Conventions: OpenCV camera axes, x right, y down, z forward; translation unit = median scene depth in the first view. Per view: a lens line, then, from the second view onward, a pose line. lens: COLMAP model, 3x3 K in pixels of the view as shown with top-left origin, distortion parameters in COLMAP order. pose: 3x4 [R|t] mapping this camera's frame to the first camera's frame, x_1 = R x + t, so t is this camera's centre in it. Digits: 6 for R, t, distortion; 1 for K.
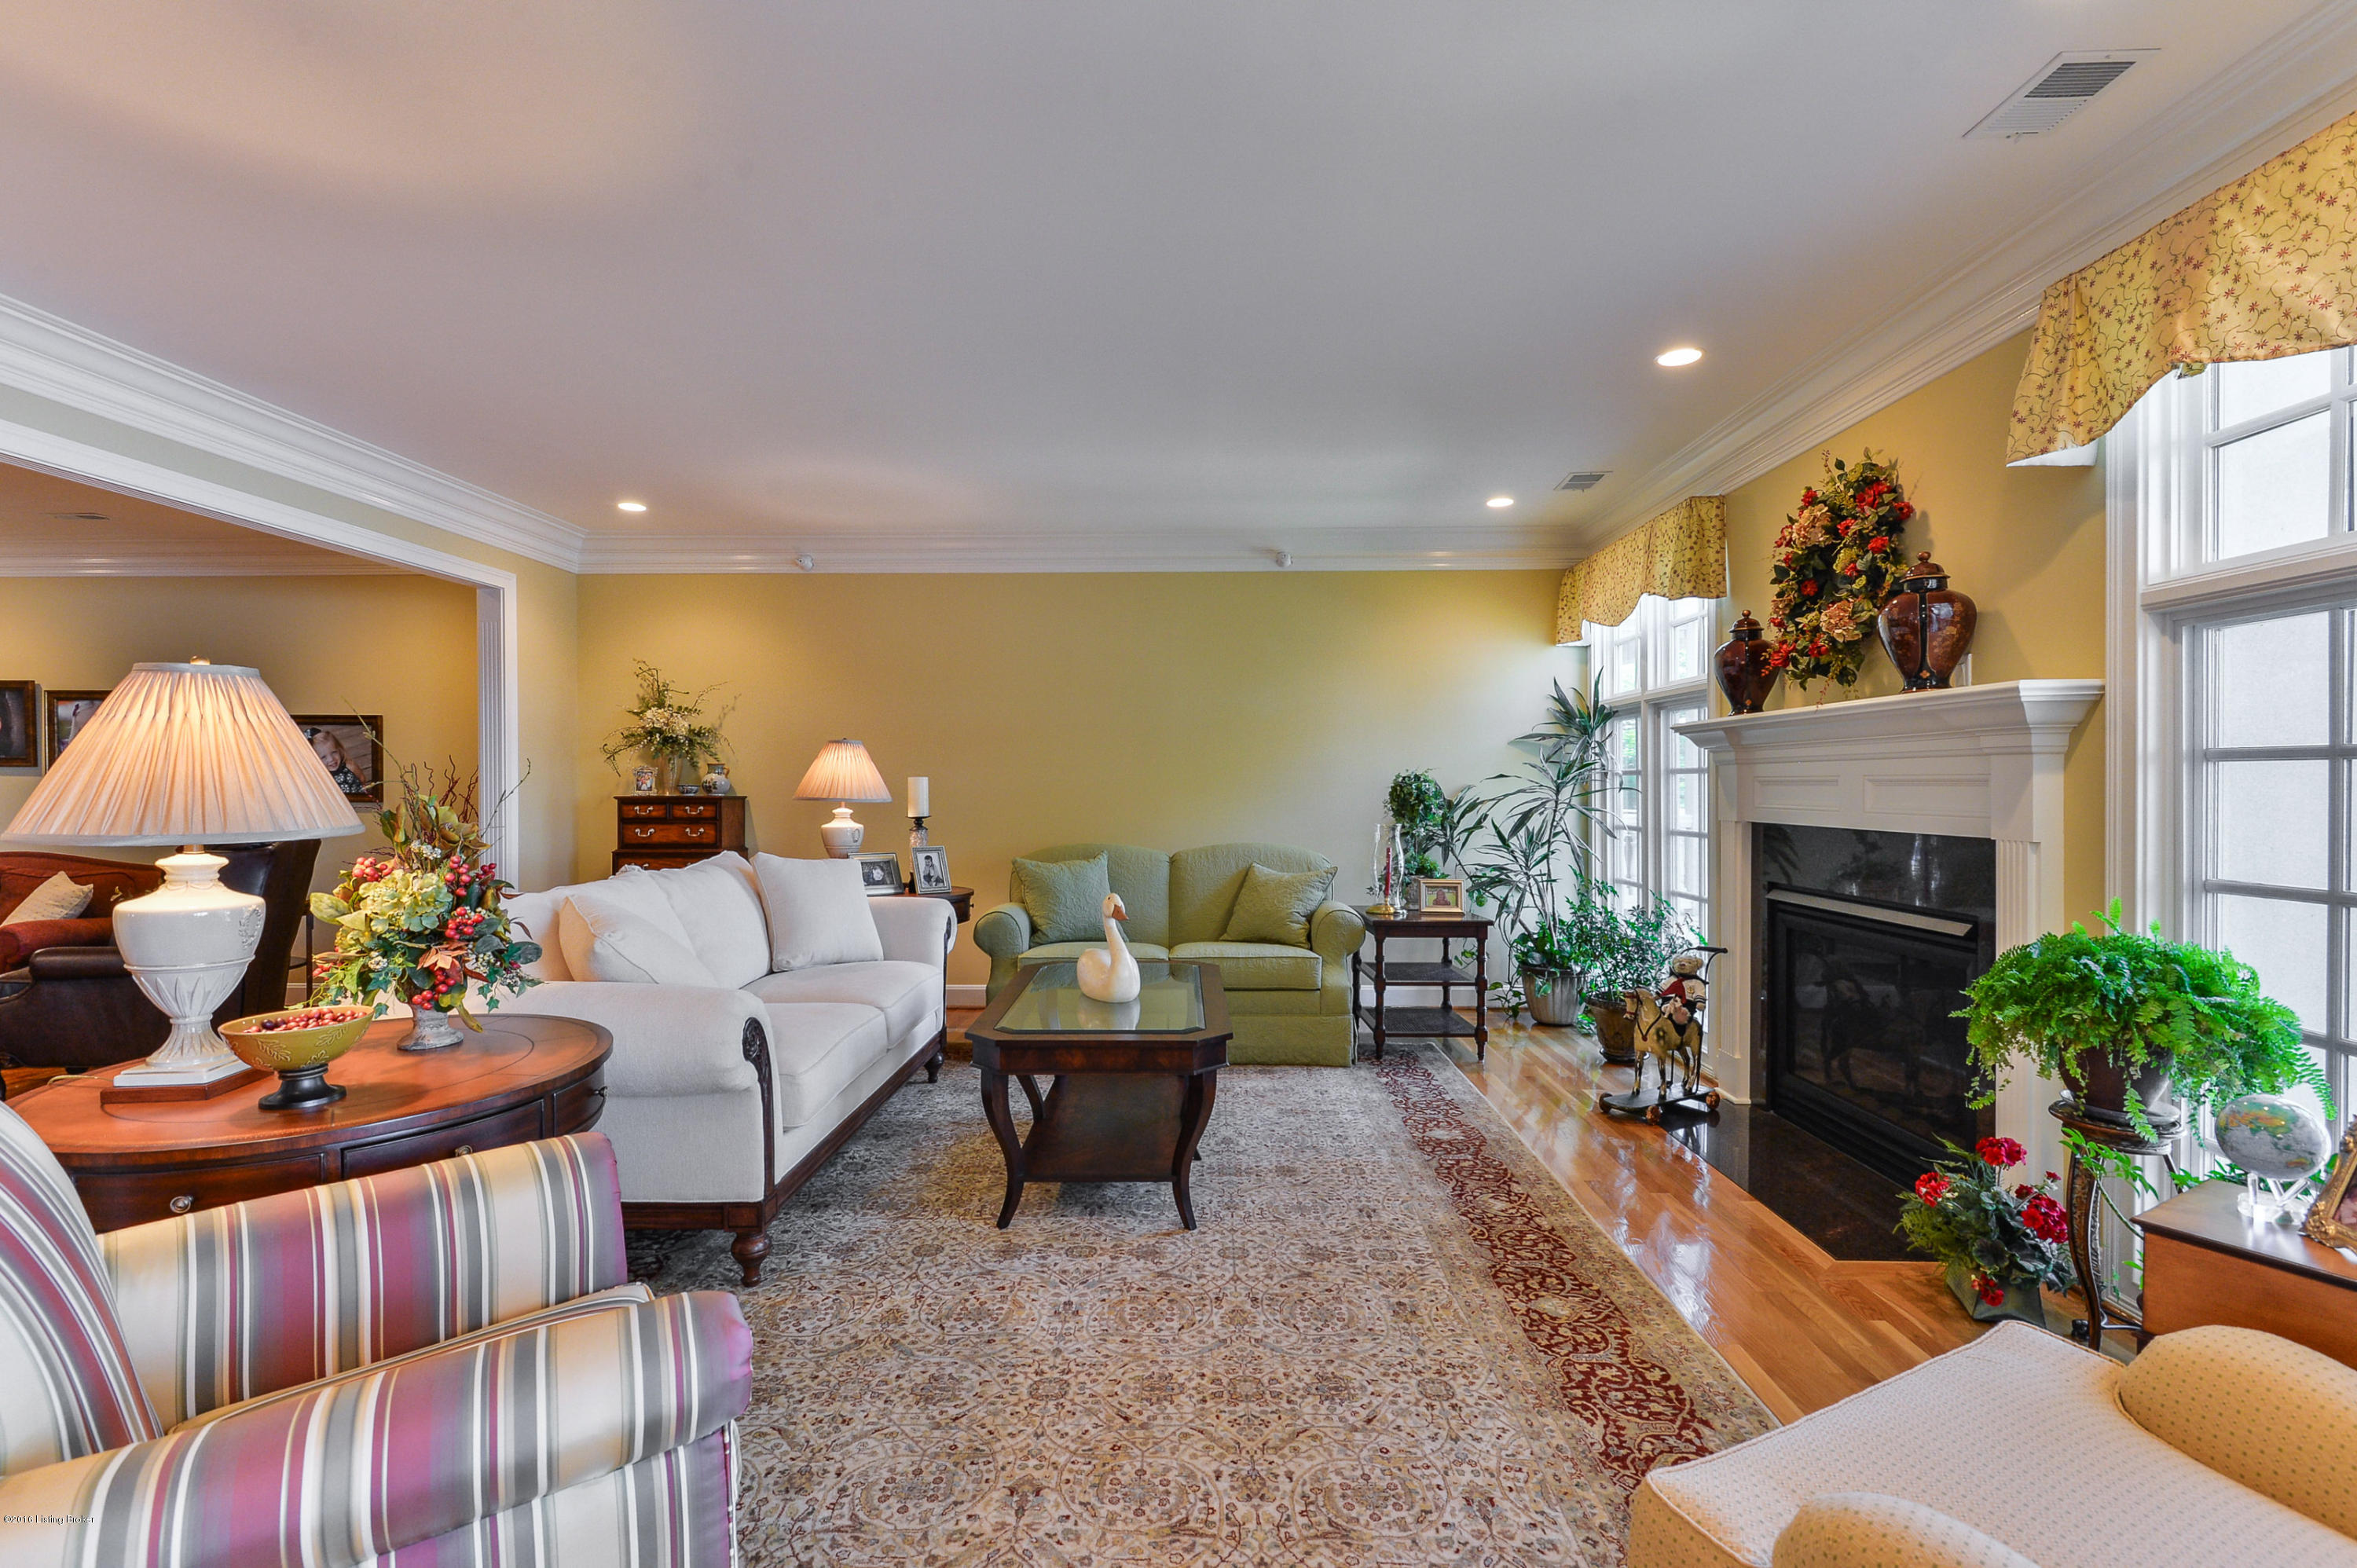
lens RADIAL K [[1083.3, 0, 1181.3], [0, 1083.3, 787.8], [0, 0, 1]] dist [-0.000271, -0.000060]
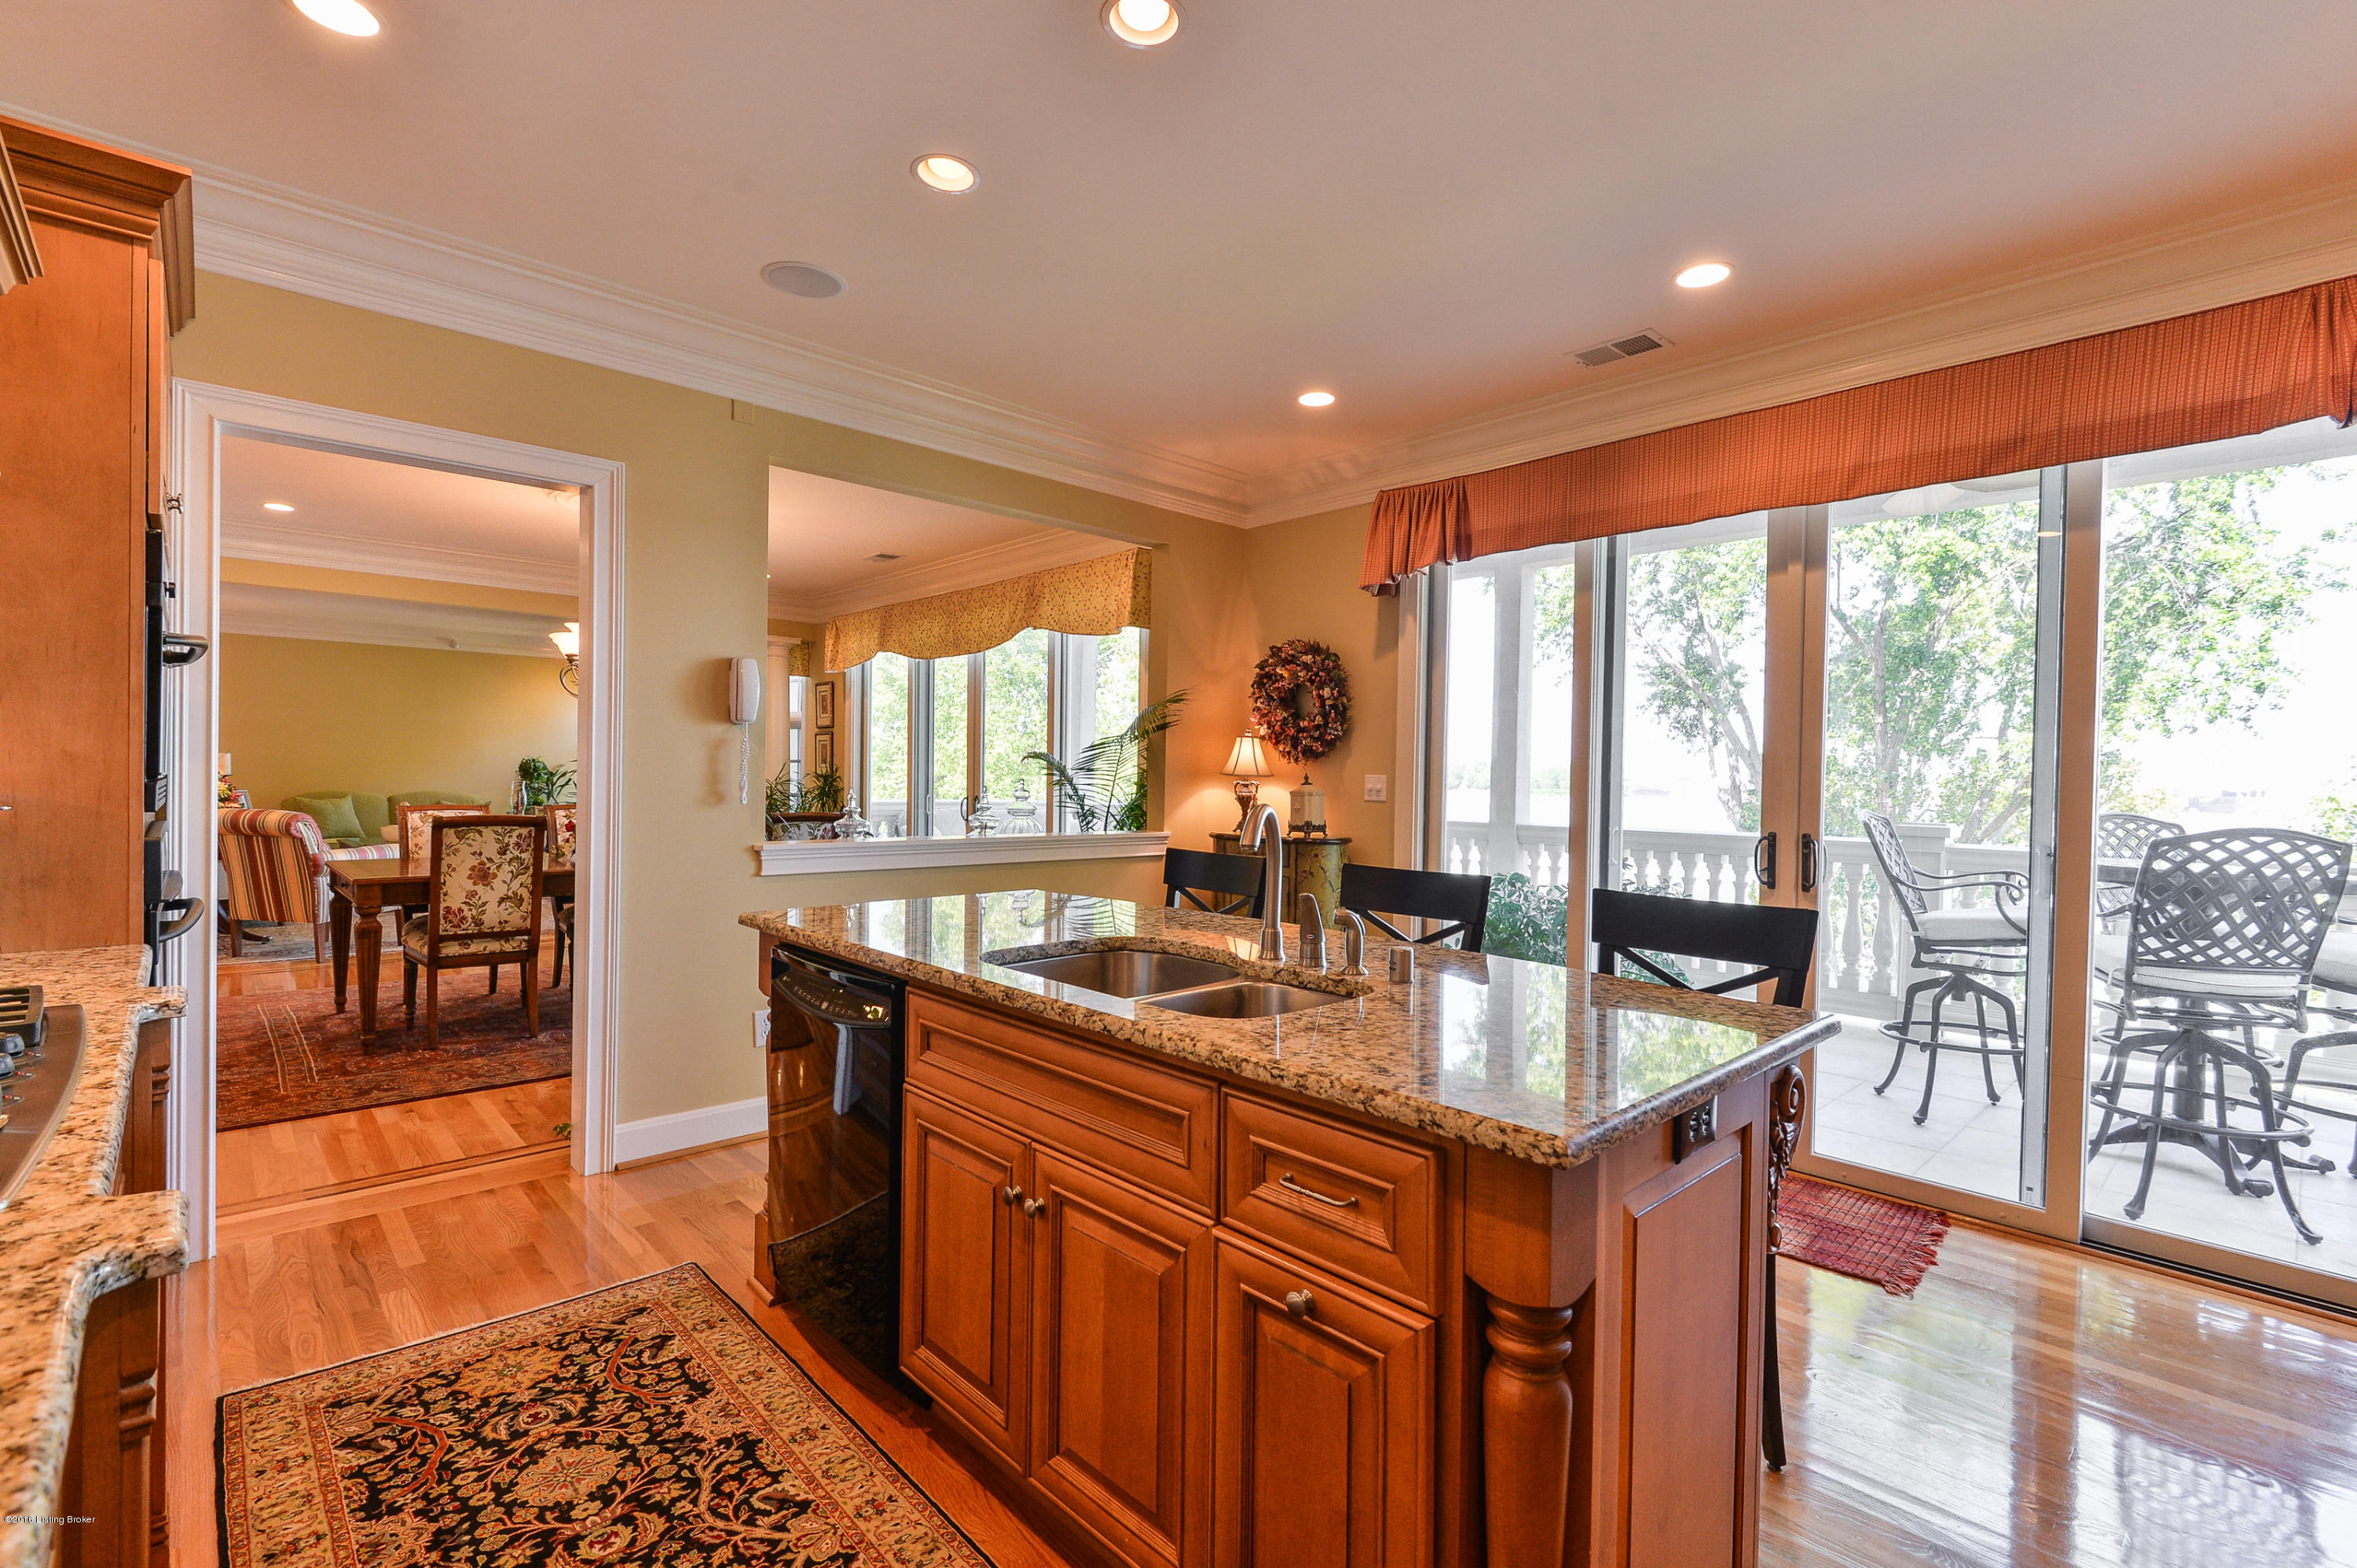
lens RADIAL K [[1083.3, 0, 1181.8], [0, 1083.3, 784.8], [0, 0, 1]] dist [-0.000271, -0.000060]
pose [[0.724096, 0.005980, 0.689673, -0.464716], [-0.009881, 0.999950, 0.001703, 0.033779], [-0.689629, -0.008048, 0.724119, -2.011726]]
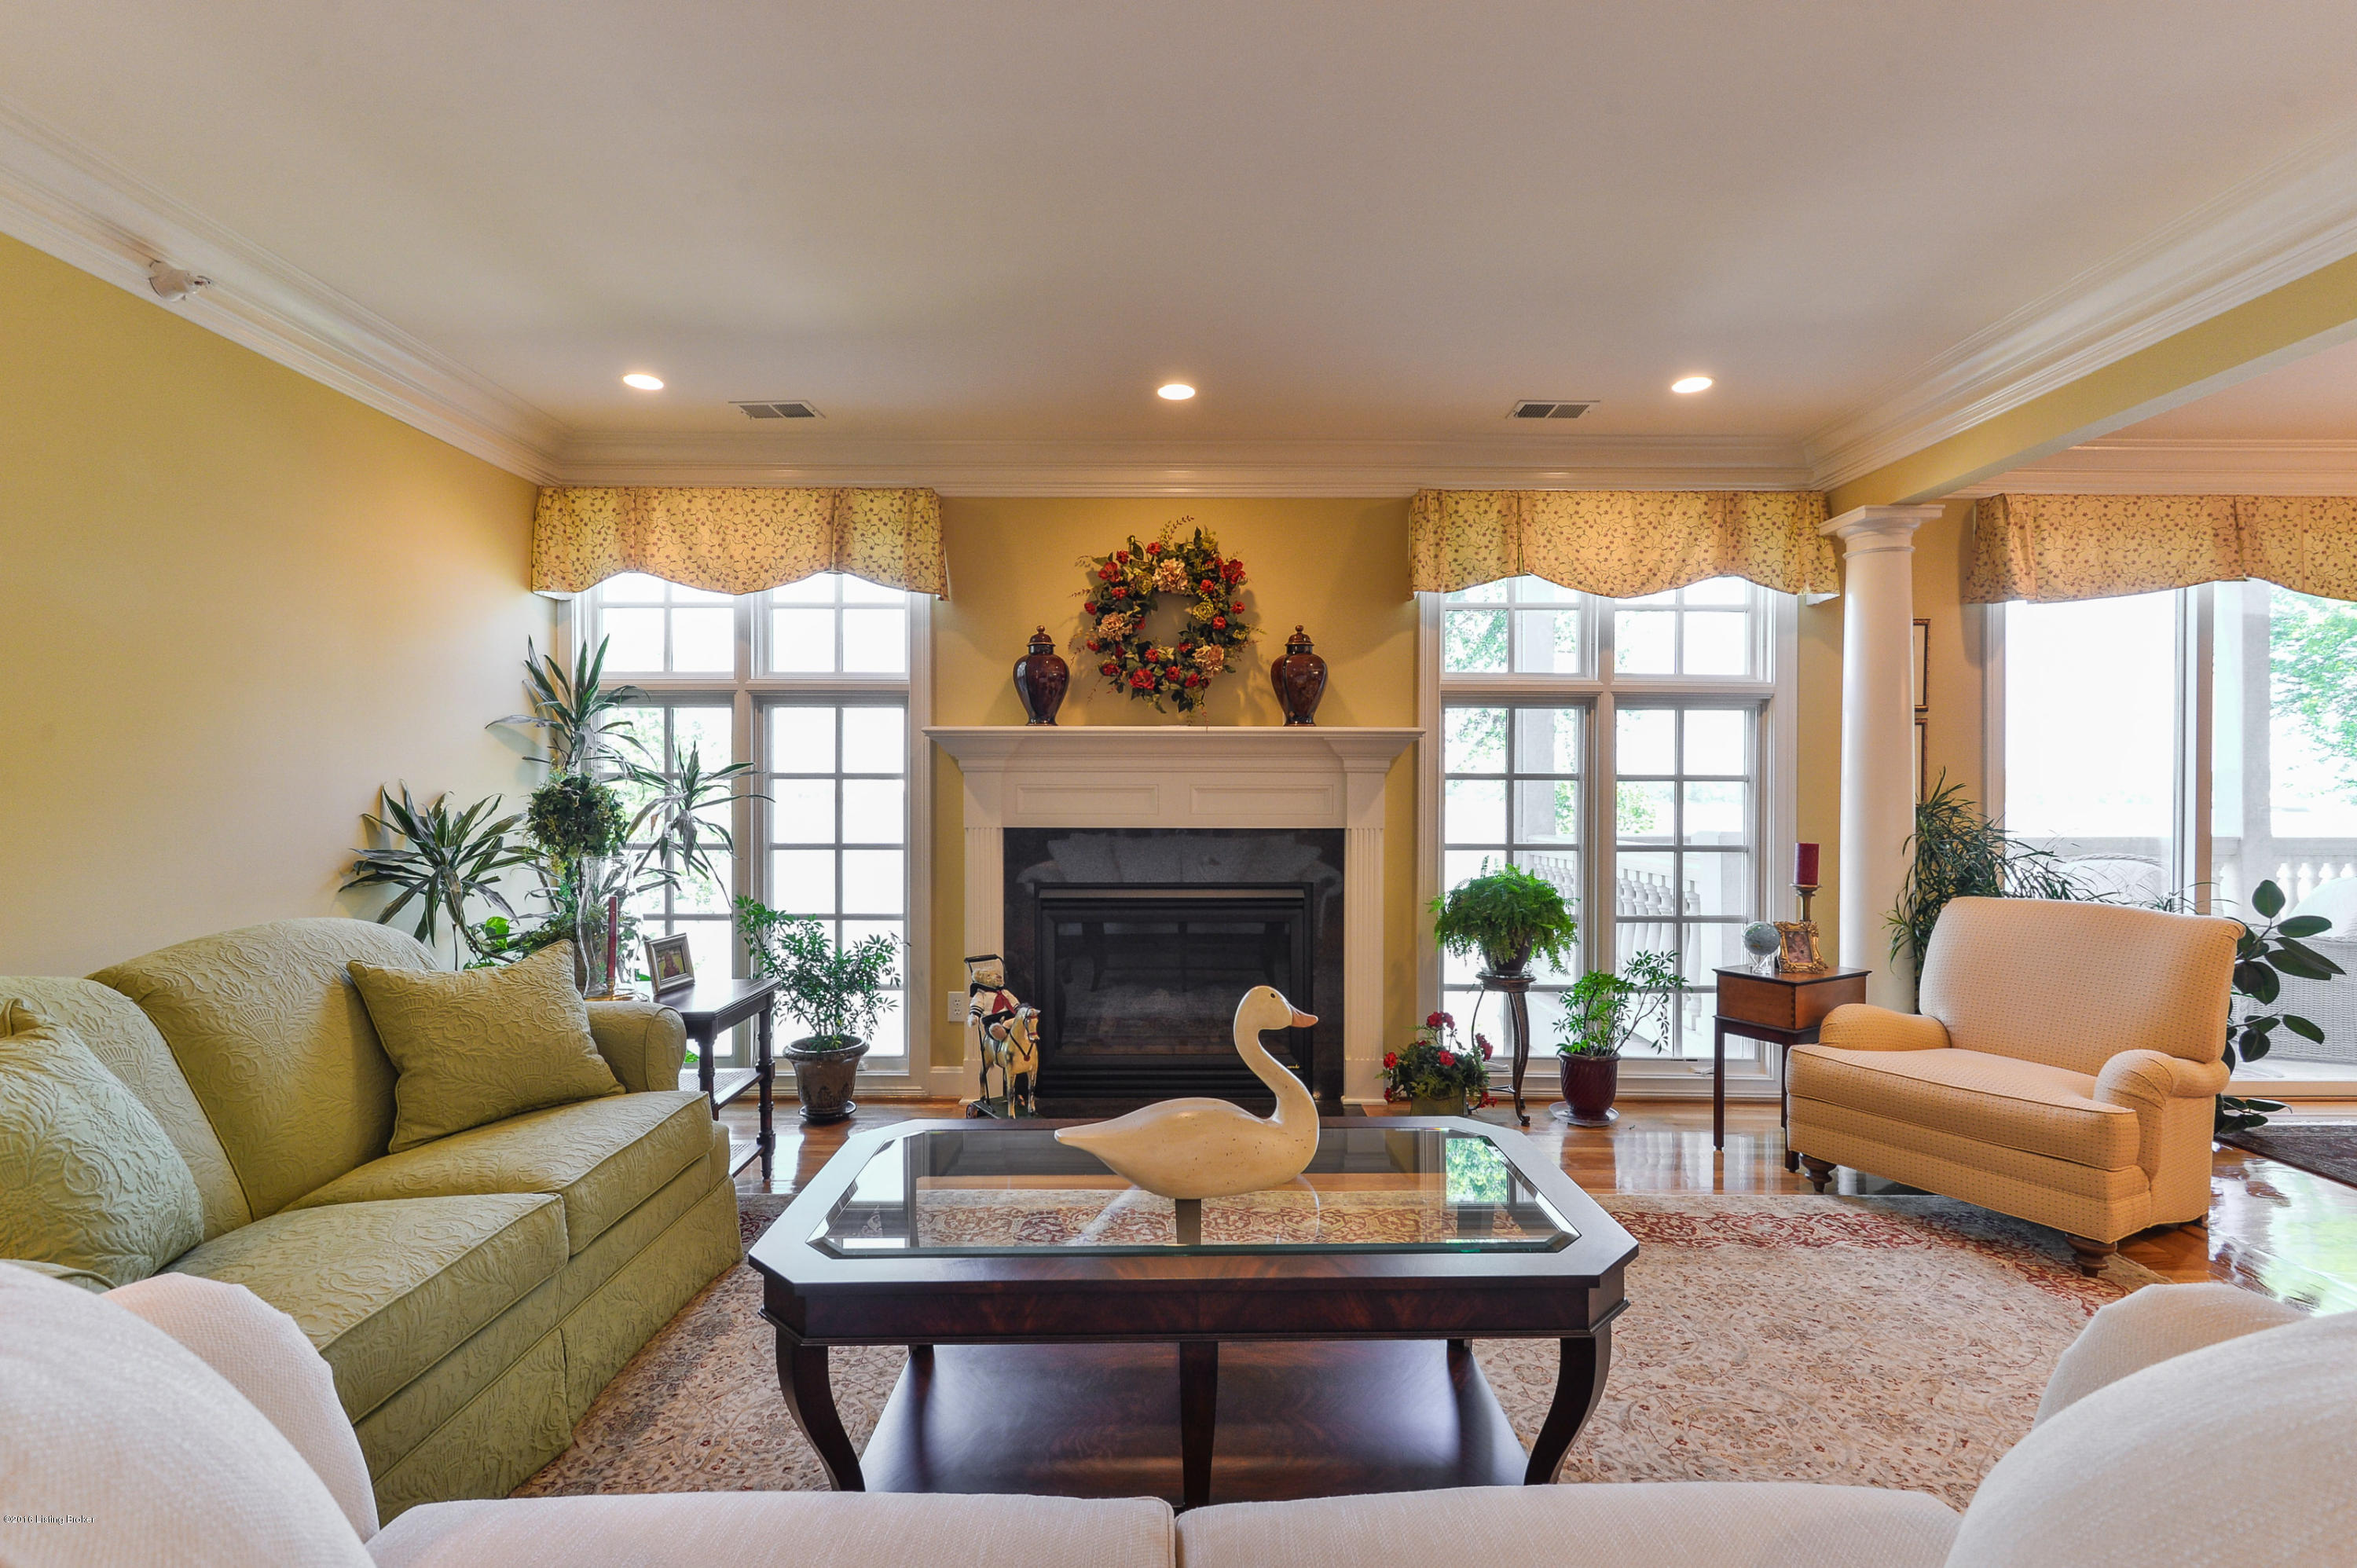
lens RADIAL K [[1083.3, 0, 1180.1], [0, 1083.3, 789.7], [0, 0, 1]] dist [-0.000271, -0.000060]
pose [[-0.029594, -0.001541, 0.999561, -0.536117], [0.004473, 0.999989, 0.001674, -0.006904], [-0.999552, 0.004521, -0.029587, 0.915533]]
